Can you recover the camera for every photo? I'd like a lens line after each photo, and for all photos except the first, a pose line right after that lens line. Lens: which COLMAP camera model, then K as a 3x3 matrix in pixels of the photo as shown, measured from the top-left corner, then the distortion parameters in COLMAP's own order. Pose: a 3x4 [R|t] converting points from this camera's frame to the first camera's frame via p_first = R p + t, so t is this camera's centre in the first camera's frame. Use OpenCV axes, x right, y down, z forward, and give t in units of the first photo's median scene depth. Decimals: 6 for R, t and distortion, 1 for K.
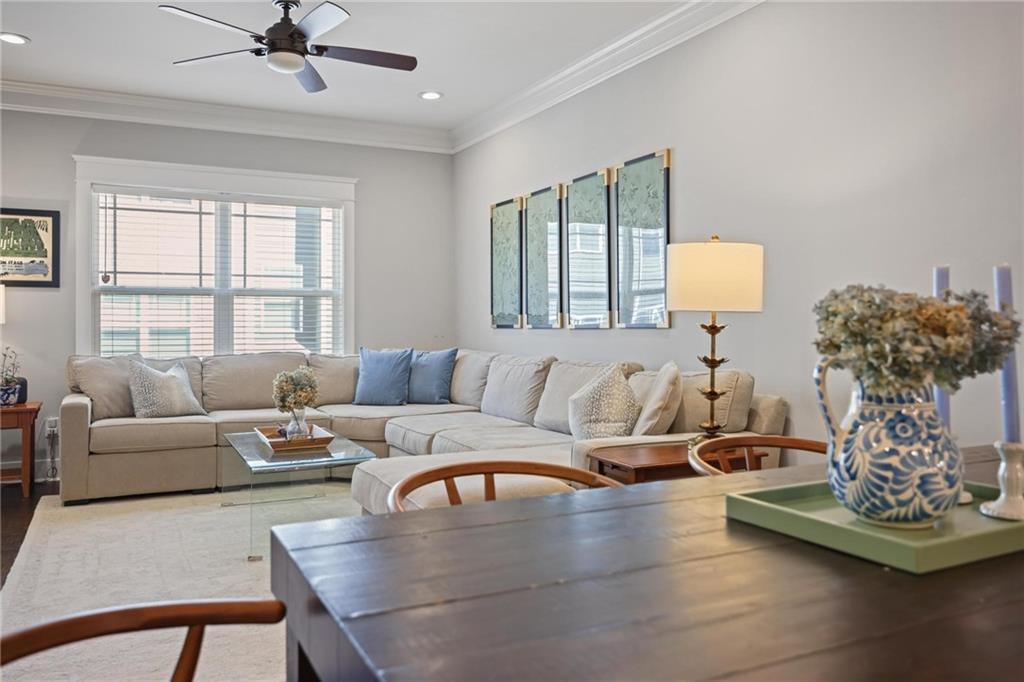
lens RADIAL K [[800.3, 0, 516.7], [0, 800.3, 311.4], [0, 0, 1]] dist [0.008264, -0.001359]
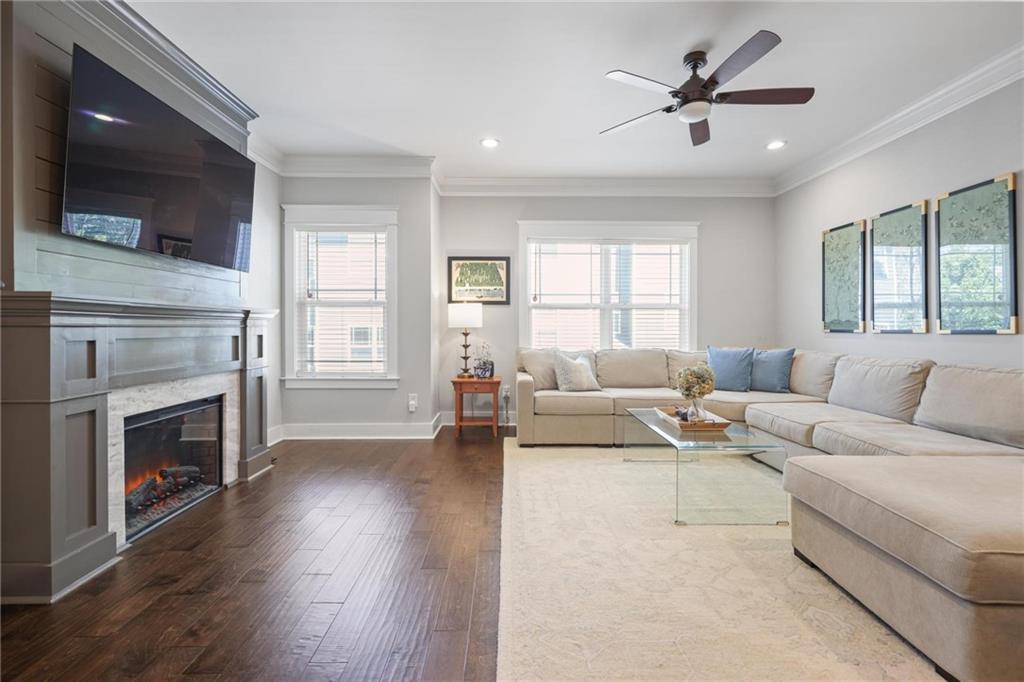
lens RADIAL K [[461.4, 0, 509.2], [0, 461.4, 328.9], [0, 0, 1]] dist [-0.003665, 0.000814]
pose [[0.895544, 0.004913, -0.444947, -0.164540], [0.002410, 0.999871, 0.015891, 0.003744], [0.444967, -0.015303, 0.895416, 0.179080]]
